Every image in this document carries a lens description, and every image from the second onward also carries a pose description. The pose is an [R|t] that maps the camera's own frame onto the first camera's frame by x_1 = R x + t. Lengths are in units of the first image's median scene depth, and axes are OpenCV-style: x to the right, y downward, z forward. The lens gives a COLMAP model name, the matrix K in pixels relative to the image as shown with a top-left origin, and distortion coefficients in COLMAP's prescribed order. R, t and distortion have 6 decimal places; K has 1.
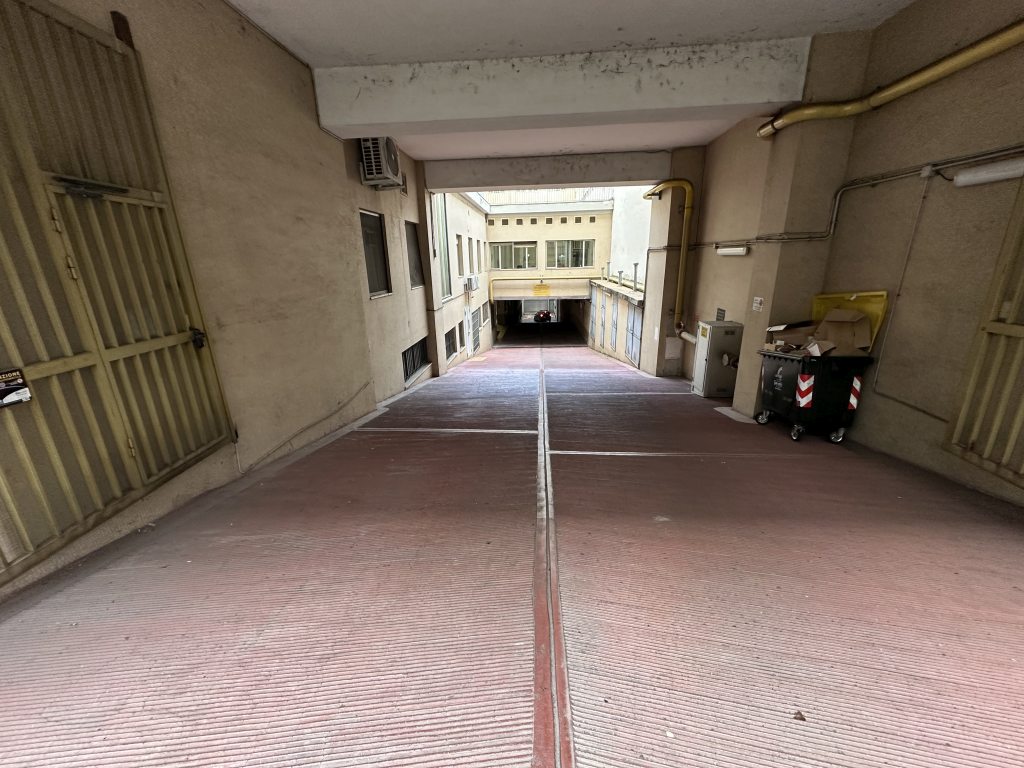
lens RADIAL K [[406.8, 0, 512.0], [0, 406.8, 384.0], [0, 0, 1]] dist [-0.003177, -0.000217]
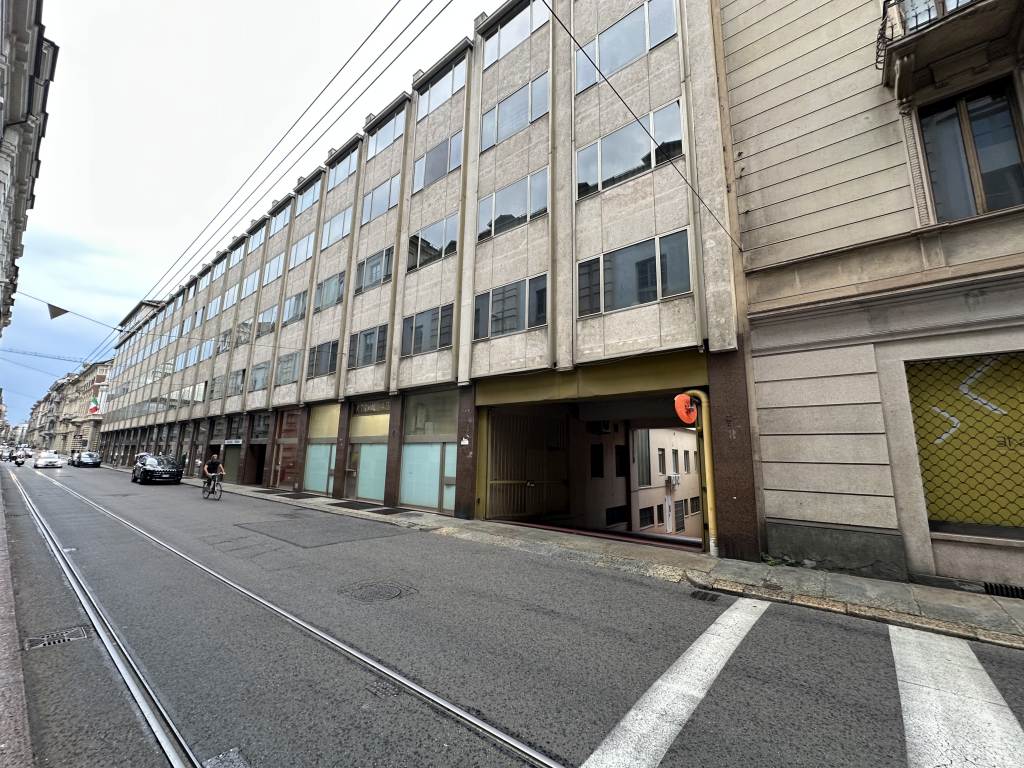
lens RADIAL K [[406.8, 0, 512.0], [0, 406.8, 384.0], [0, 0, 1]] dist [-0.003177, -0.000217]
pose [[0.820892, -0.061970, -0.567711, 0.551495], [-0.206064, 0.894982, -0.395657, 0.277006], [0.532610, 0.441777, 0.721914, -1.012285]]
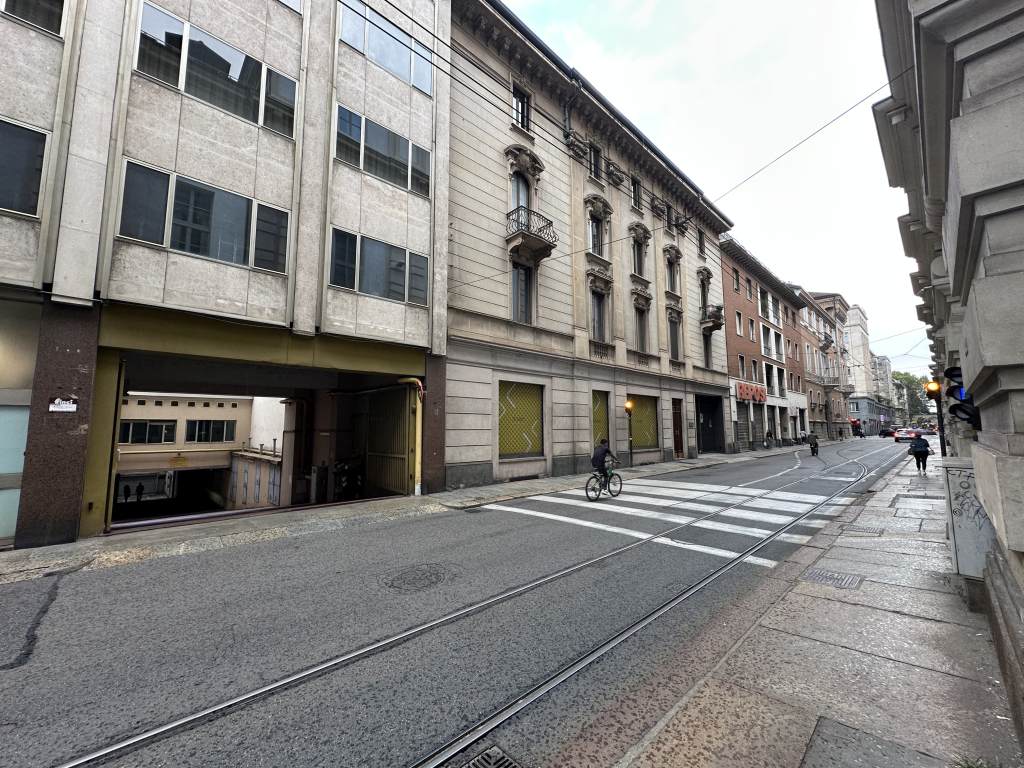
lens RADIAL K [[406.8, 0, 512.0], [0, 406.8, 384.0], [0, 0, 1]] dist [-0.003177, -0.000217]
pose [[0.678660, 0.099951, 0.727620, -0.379316], [0.207085, 0.924459, -0.320142, 0.317340], [-0.704654, 0.367947, 0.606695, -1.080398]]
